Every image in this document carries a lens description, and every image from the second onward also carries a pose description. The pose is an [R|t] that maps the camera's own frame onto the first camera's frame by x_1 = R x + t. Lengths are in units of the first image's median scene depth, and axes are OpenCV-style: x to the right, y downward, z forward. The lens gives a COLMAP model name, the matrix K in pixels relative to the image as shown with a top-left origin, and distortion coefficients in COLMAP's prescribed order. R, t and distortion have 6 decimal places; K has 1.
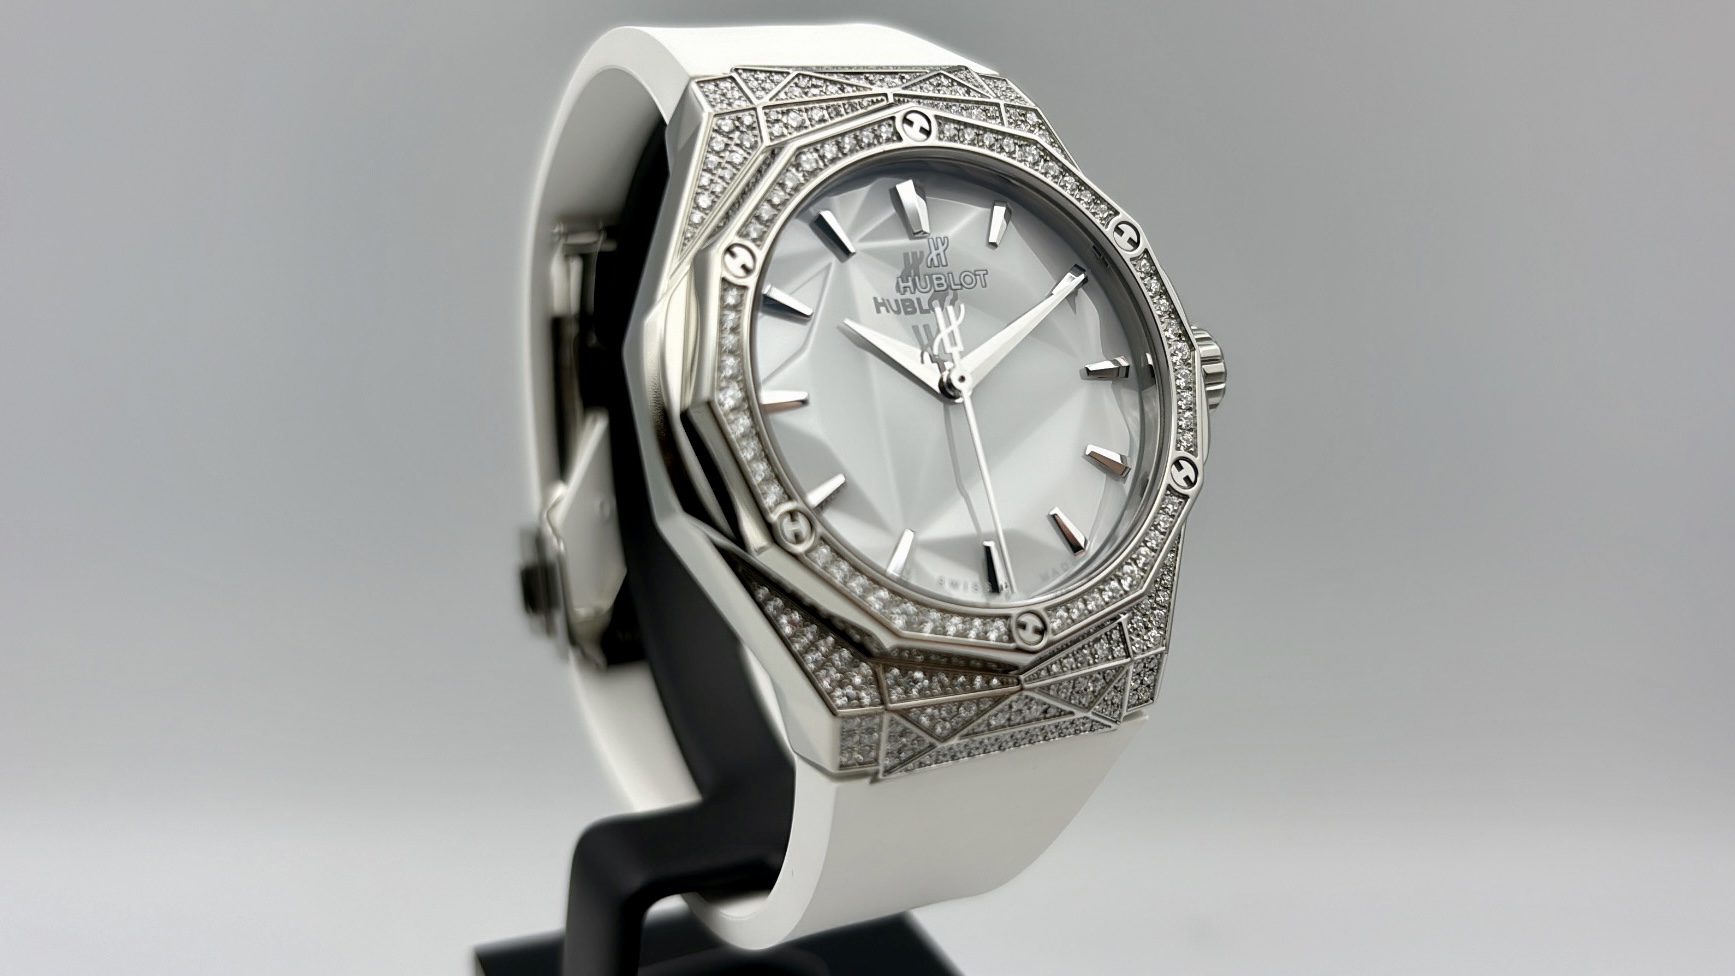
lens RADIAL K [[1619.8, 0, 872.9], [0, 1619.8, 494.1], [0, 0, 1]] dist [0.077469, 0.000000]
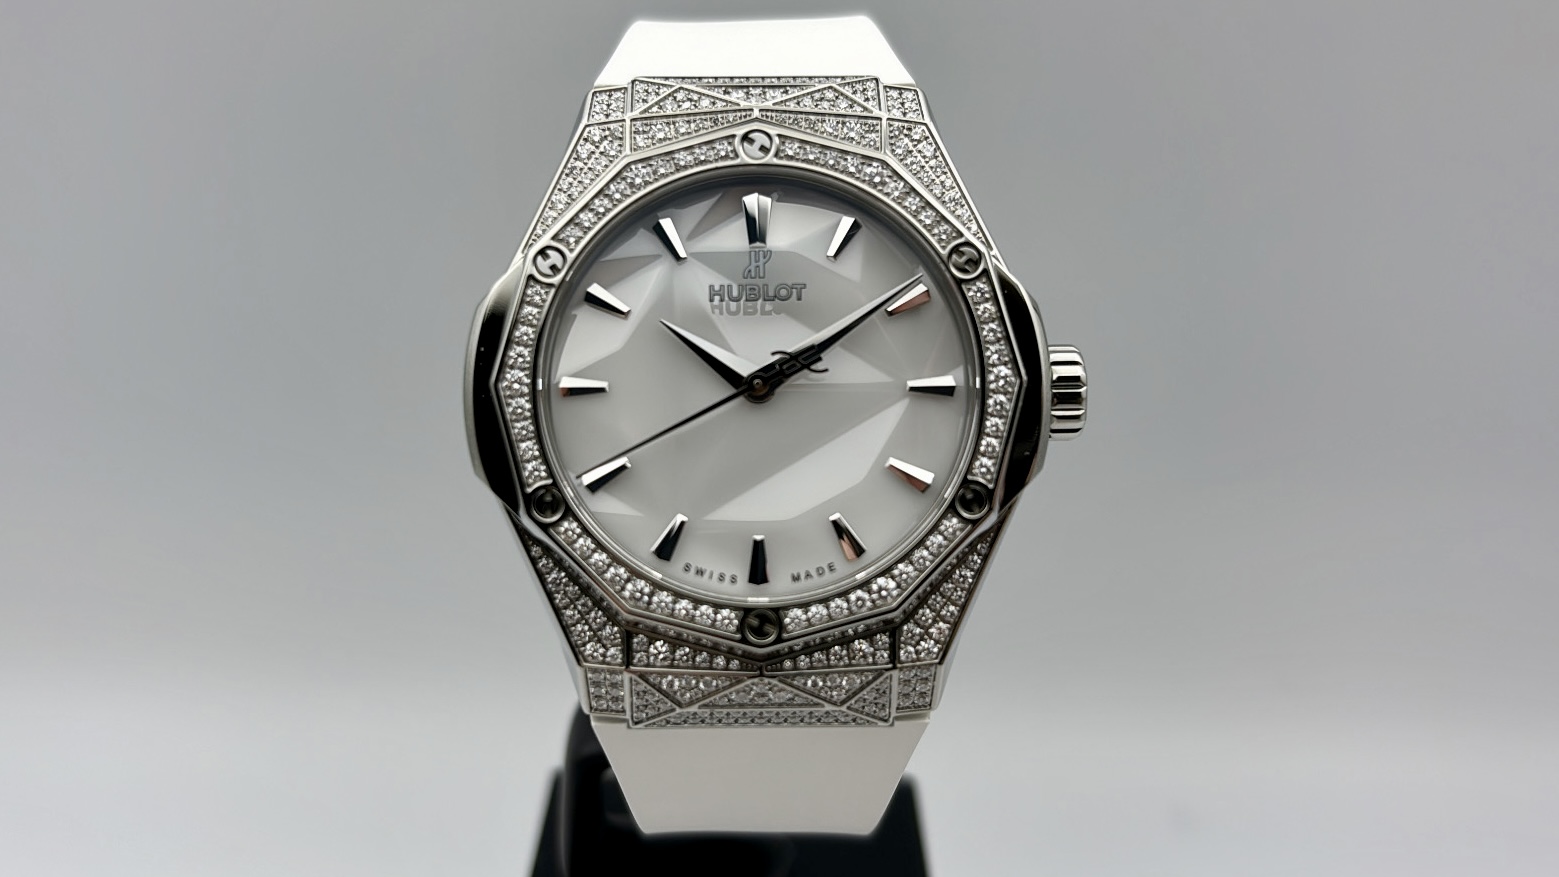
lens RADIAL K [[1436.1, 0, 783.6], [0, 1436.1, 428.5], [0, 0, 1]] dist [0.204915, 0.000000]
pose [[0.889452, 0.144500, -0.433585, 0.490346], [-0.114308, 0.988886, 0.095074, -0.134227], [0.442504, -0.035001, 0.896083, 0.142089]]
